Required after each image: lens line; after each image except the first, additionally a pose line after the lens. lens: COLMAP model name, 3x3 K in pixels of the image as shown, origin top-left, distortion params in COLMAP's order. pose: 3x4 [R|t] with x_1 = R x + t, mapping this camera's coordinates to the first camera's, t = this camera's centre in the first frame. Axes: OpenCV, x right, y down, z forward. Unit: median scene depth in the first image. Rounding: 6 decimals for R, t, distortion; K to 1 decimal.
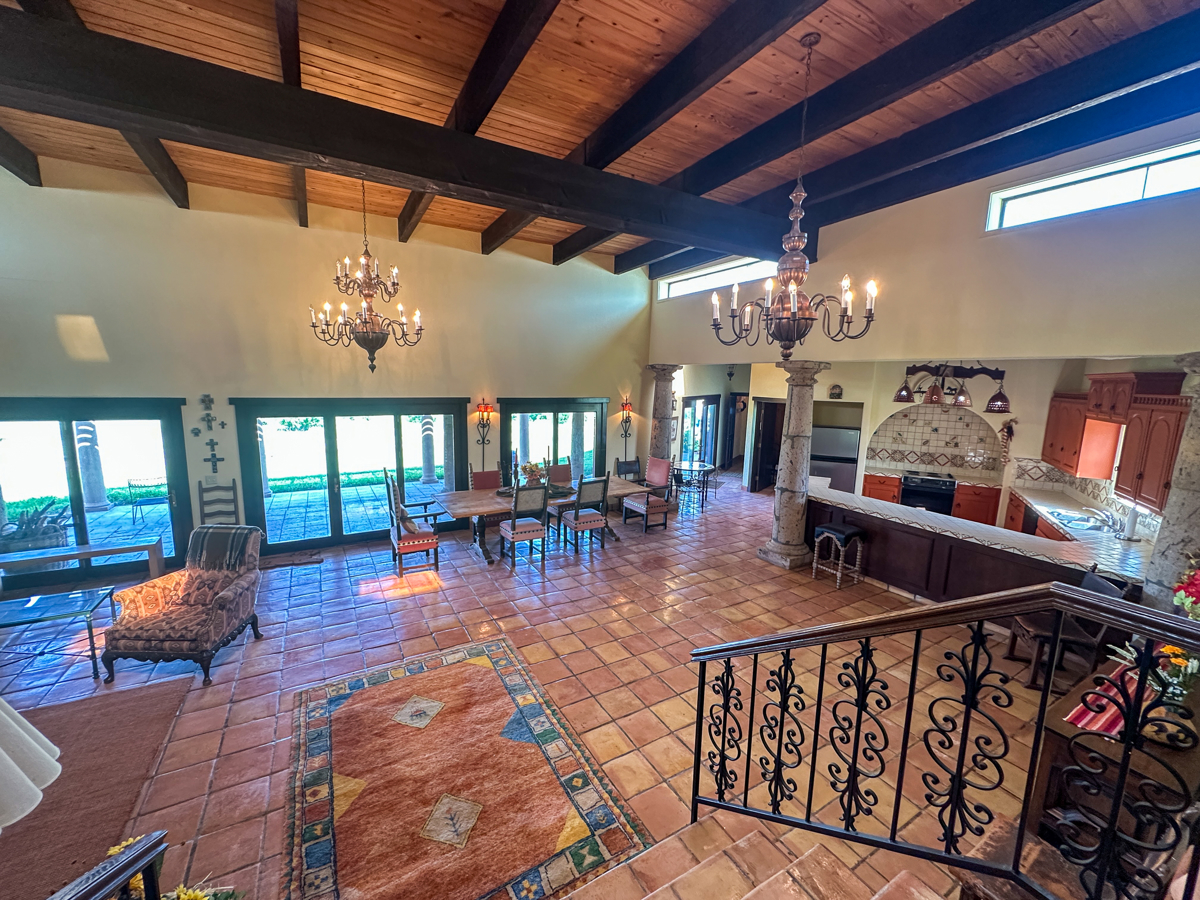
lens RADIAL K [[480.5, 0, 597.9], [0, 480.5, 453.1], [0, 0, 1]] dist [-0.003748, 0.000029]
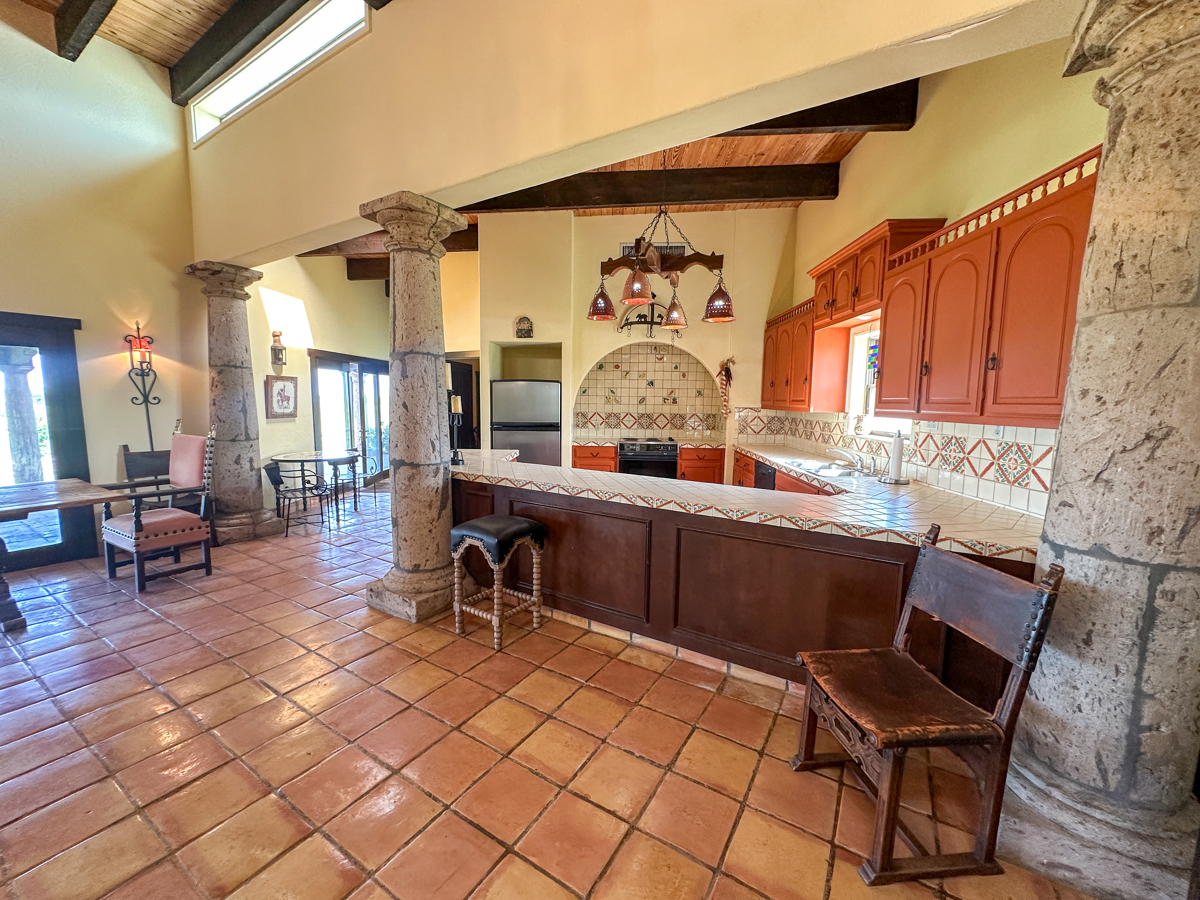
lens RADIAL K [[480.5, 0, 597.9], [0, 480.5, 453.1], [0, 0, 1]] dist [-0.003748, 0.000029]
pose [[0.885645, -0.064873, 0.459809, 0.304022], [0.080096, 0.996694, -0.013655, 0.079097], [-0.457403, 0.048922, 0.887913, 0.409862]]
